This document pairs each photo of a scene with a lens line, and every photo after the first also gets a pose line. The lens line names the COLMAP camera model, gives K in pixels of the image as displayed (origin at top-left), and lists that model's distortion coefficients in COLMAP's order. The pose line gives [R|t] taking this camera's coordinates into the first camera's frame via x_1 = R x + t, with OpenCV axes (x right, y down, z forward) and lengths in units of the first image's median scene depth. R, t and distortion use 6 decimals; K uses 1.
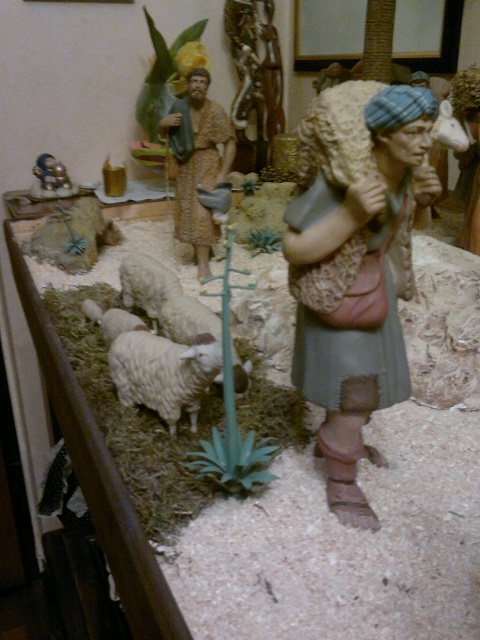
lens RADIAL K [[624.2, 0, 240.0], [0, 624.2, 320.0], [0, 0, 1]] dist [0.016844, 0.016519]
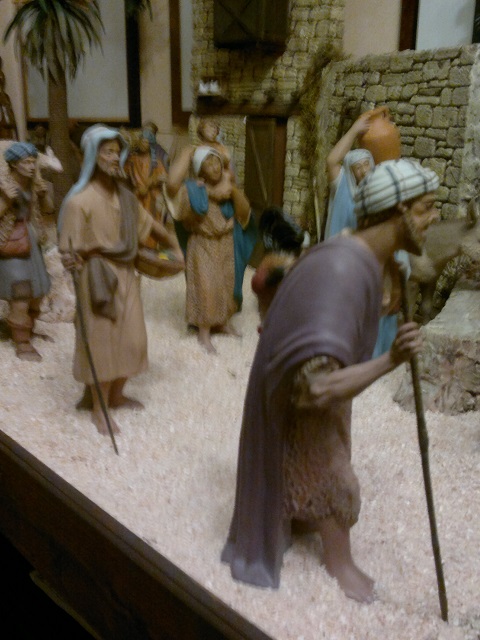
lens RADIAL K [[671.4, 0, 240.0], [0, 671.4, 320.0], [0, 0, 1]] dist [-0.015852, -0.015089]
pose [[0.944910, -0.087003, 0.315555, 0.170109], [0.116902, 0.990149, -0.077058, 0.475675], [-0.305742, 0.109702, 0.945773, -1.288243]]
